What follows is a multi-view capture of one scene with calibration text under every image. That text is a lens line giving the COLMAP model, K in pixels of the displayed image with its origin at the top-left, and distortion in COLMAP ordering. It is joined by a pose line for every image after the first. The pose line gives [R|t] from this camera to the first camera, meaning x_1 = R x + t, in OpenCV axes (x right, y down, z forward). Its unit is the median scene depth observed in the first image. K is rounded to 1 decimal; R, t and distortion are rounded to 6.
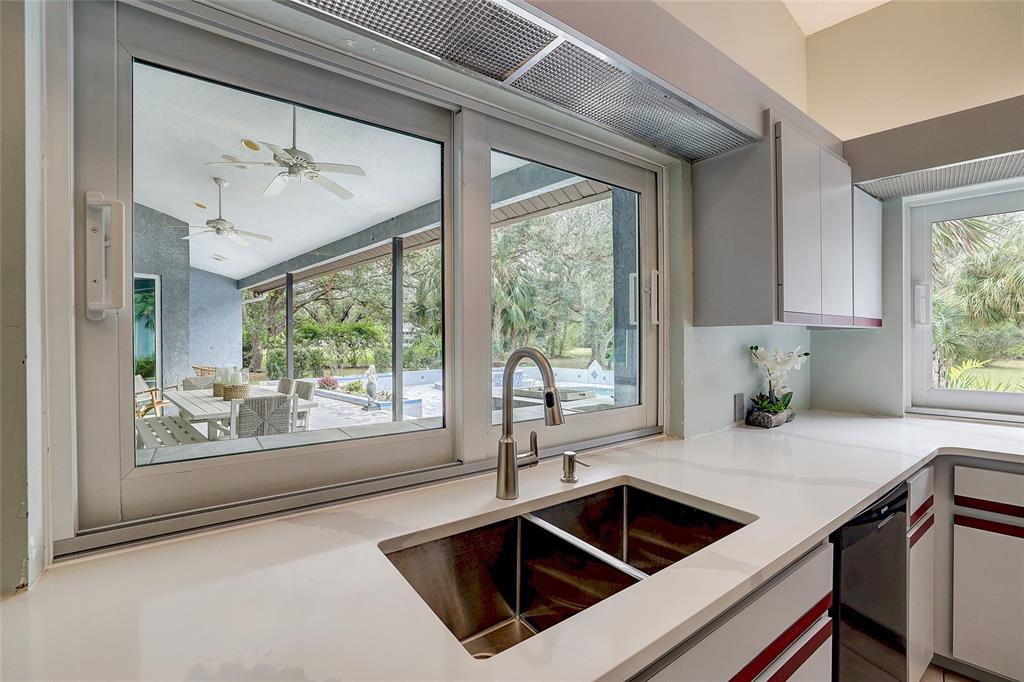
lens RADIAL K [[459.3, 0, 512.0], [0, 459.3, 341.0], [0, 0, 1]] dist [-0.001743, 0.000095]
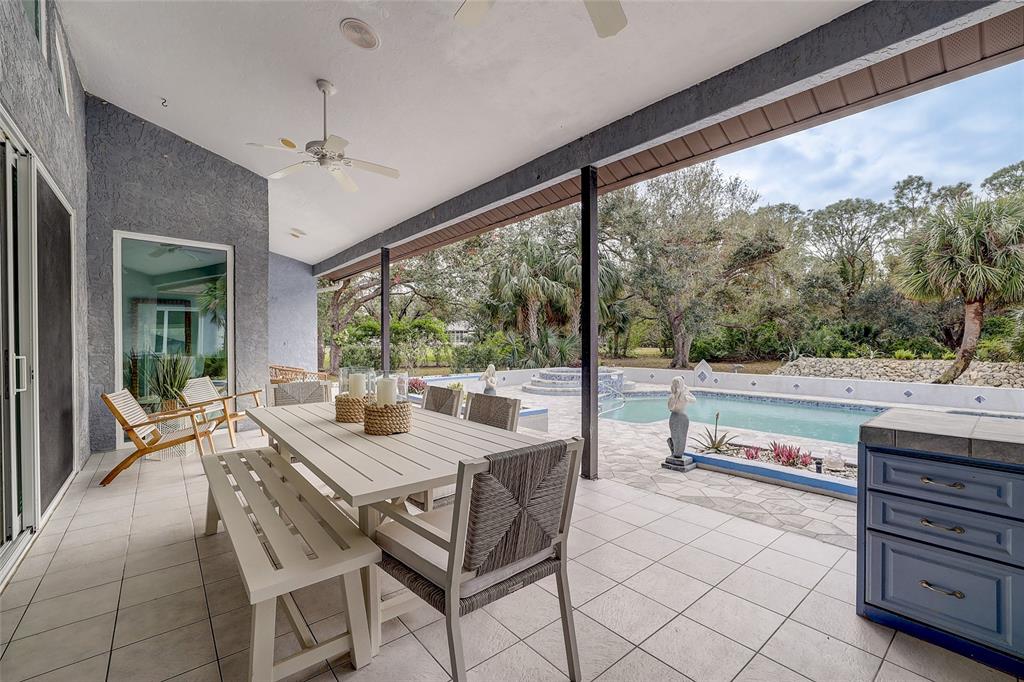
lens RADIAL K [[442.6, 0, 512.0], [0, 442.6, 341.0], [0, 0, 1]] dist [-0.019683, -0.000055]
pose [[0.997589, 0.001731, -0.069379, -0.214722], [-0.001781, 0.999998, -0.000672, 0.012346], [0.069378, 0.000794, 0.997590, 0.258754]]
